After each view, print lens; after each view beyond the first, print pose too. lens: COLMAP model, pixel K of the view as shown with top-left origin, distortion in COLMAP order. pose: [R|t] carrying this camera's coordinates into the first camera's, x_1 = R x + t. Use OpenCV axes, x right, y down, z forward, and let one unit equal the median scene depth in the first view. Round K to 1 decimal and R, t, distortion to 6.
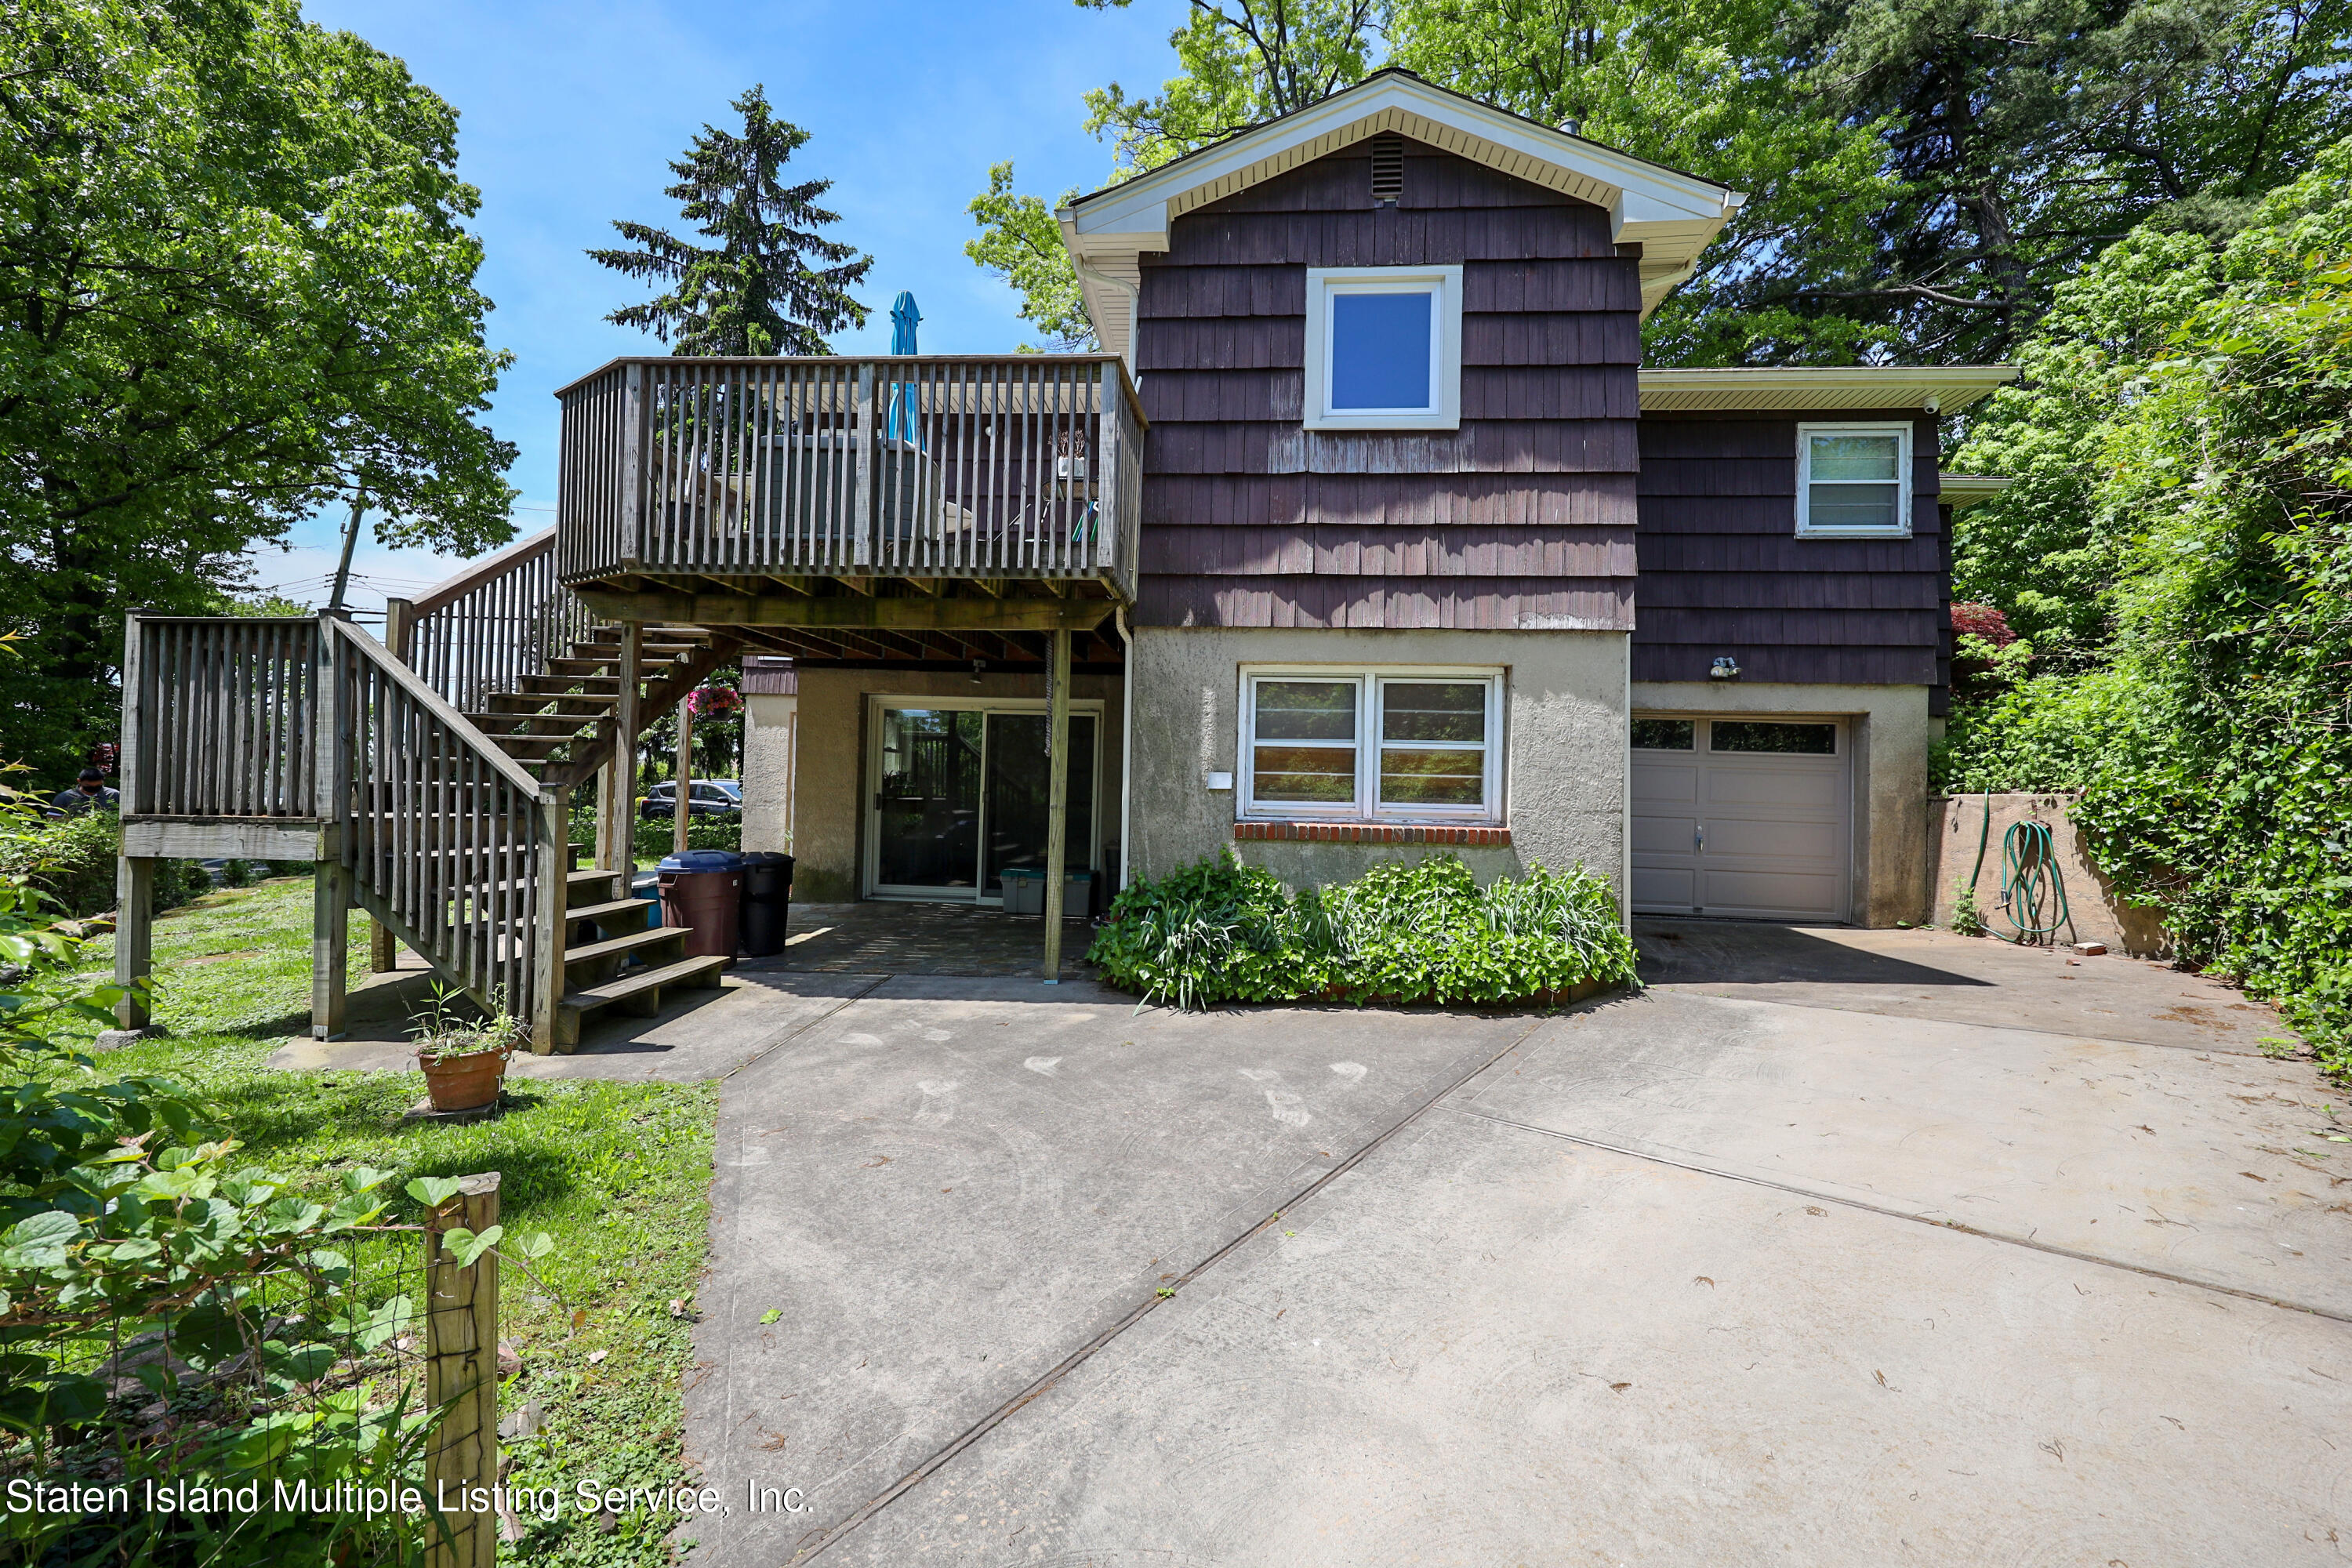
lens RADIAL K [[941.5, 0, 1186.5], [0, 941.5, 782.4], [0, 0, 1]] dist [0.001227, 0.000600]
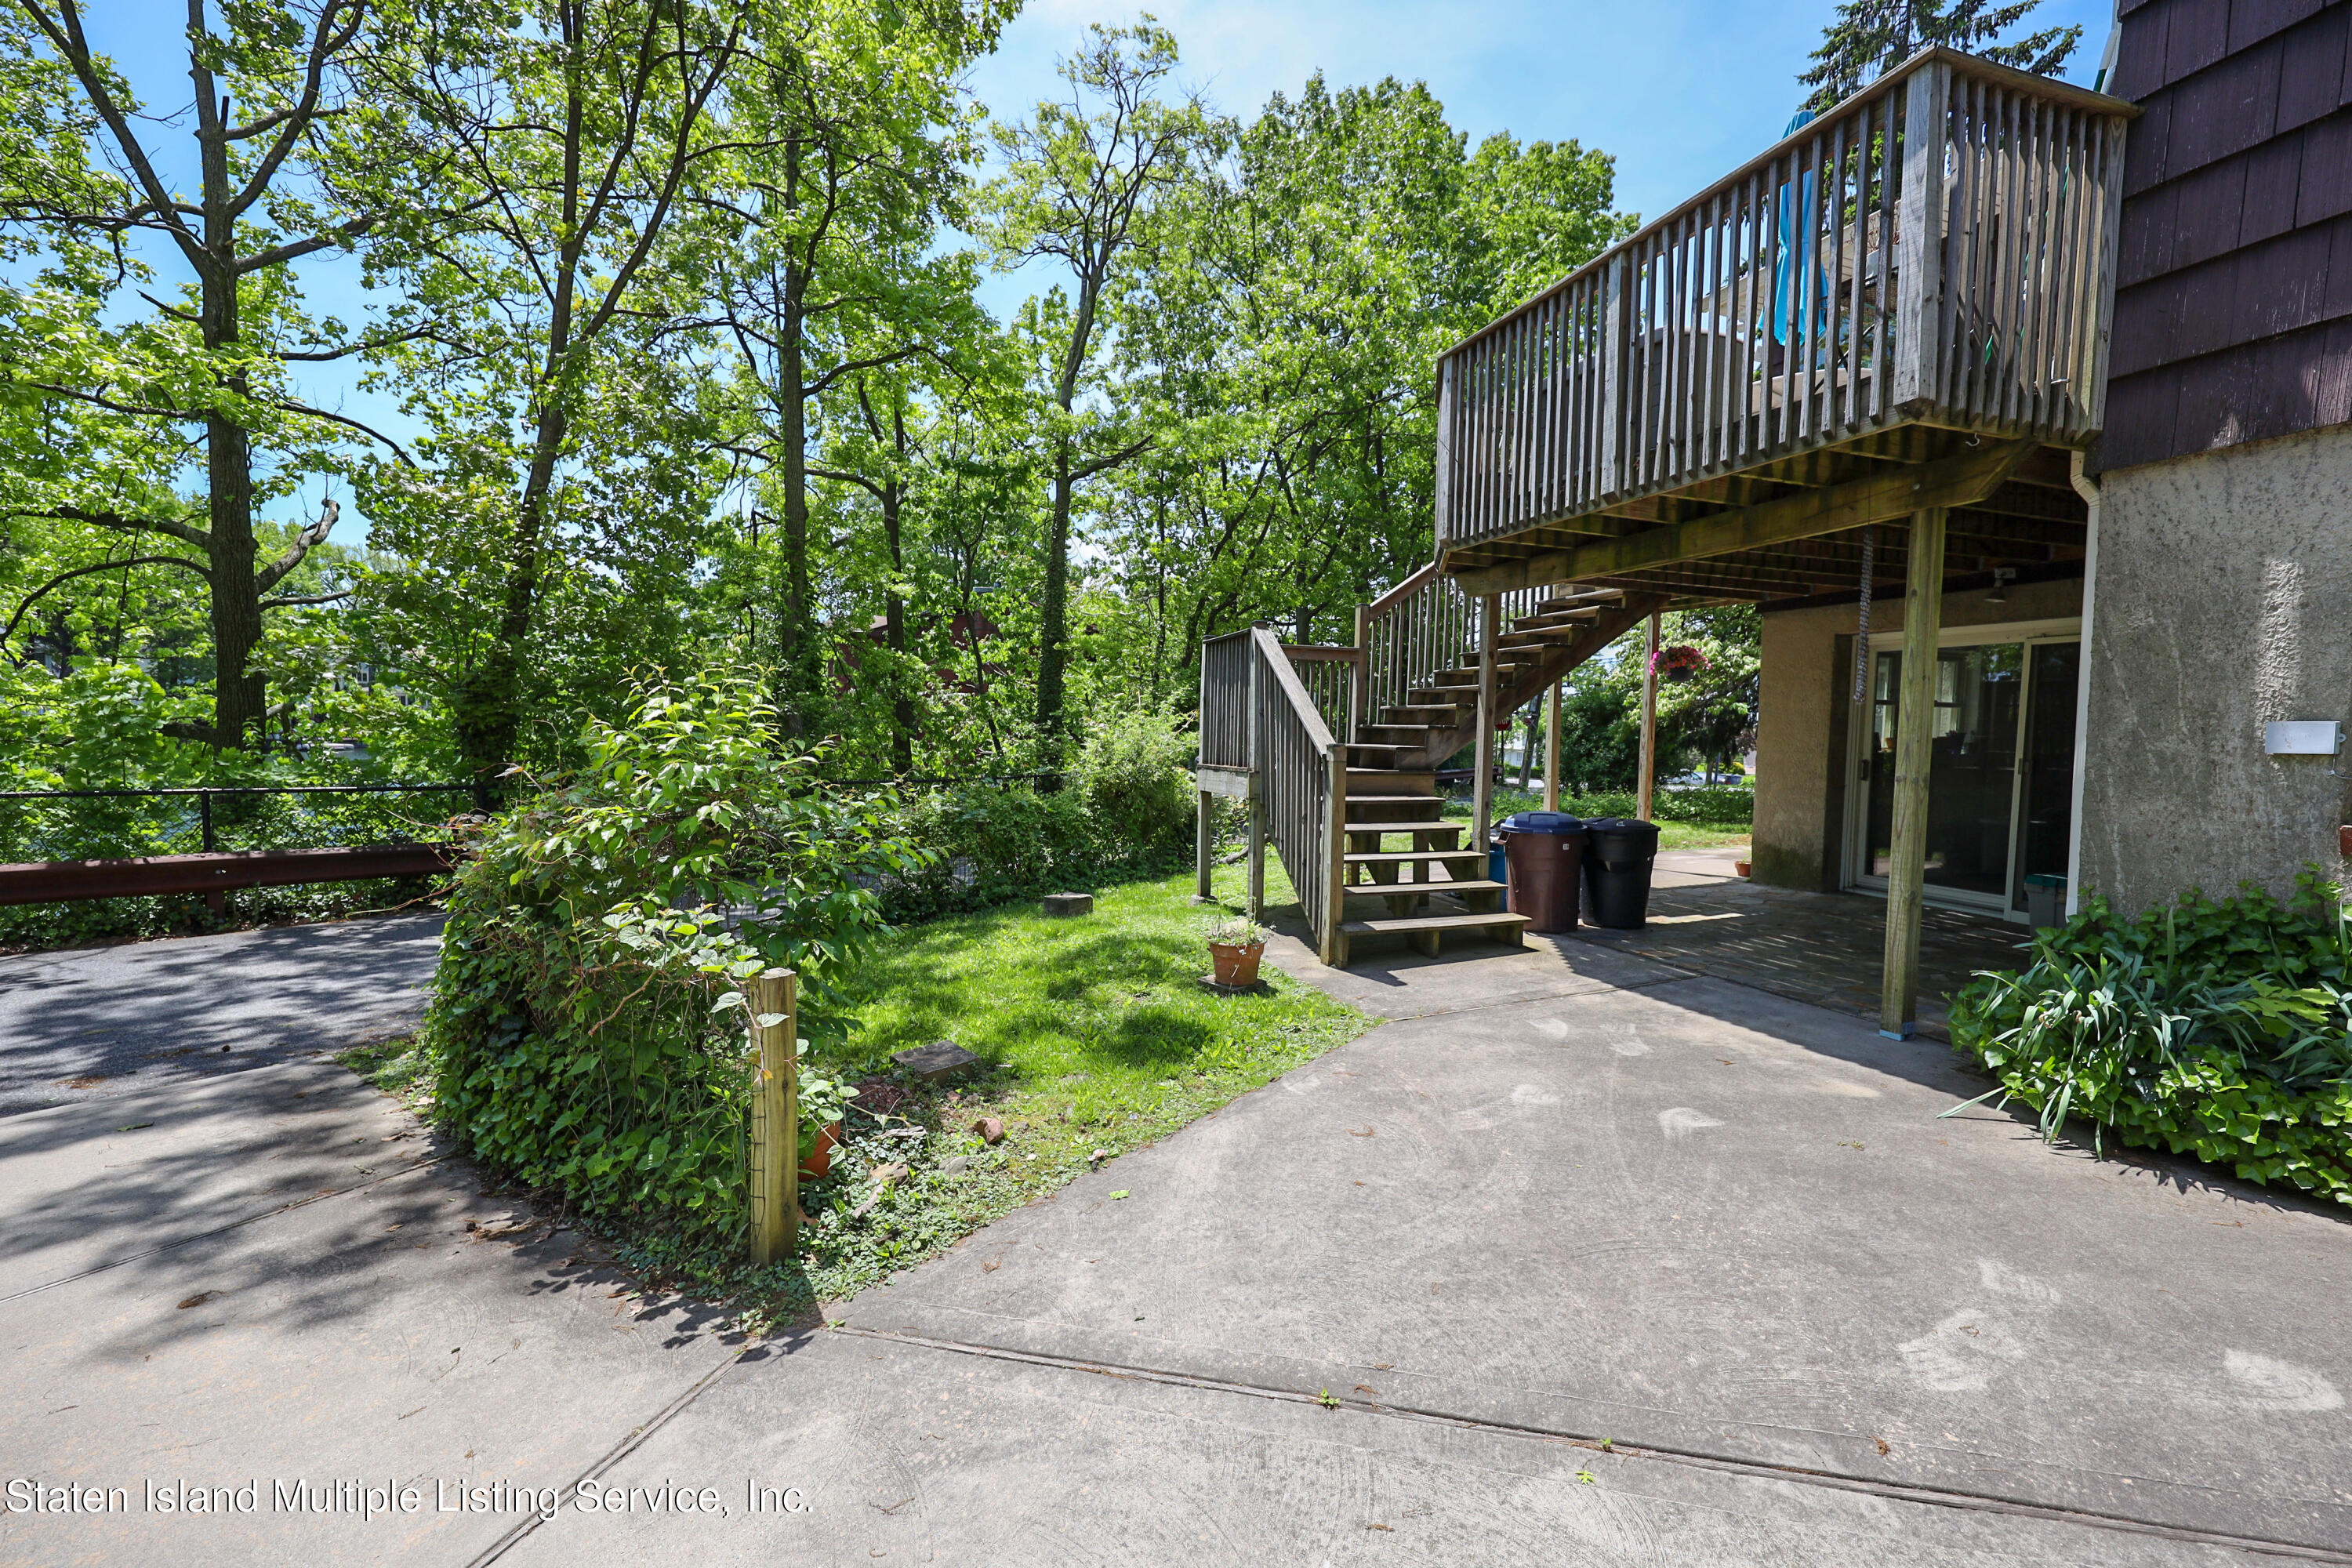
lens RADIAL K [[937.4, 0, 1178.0], [0, 937.4, 773.2], [0, 0, 1]] dist [-0.001340, -0.000300]
pose [[0.391590, 0.025501, -0.919787, 0.353979], [-0.001468, 0.999632, 0.027090, 0.006279], [0.920139, -0.009258, 0.391483, 0.338266]]
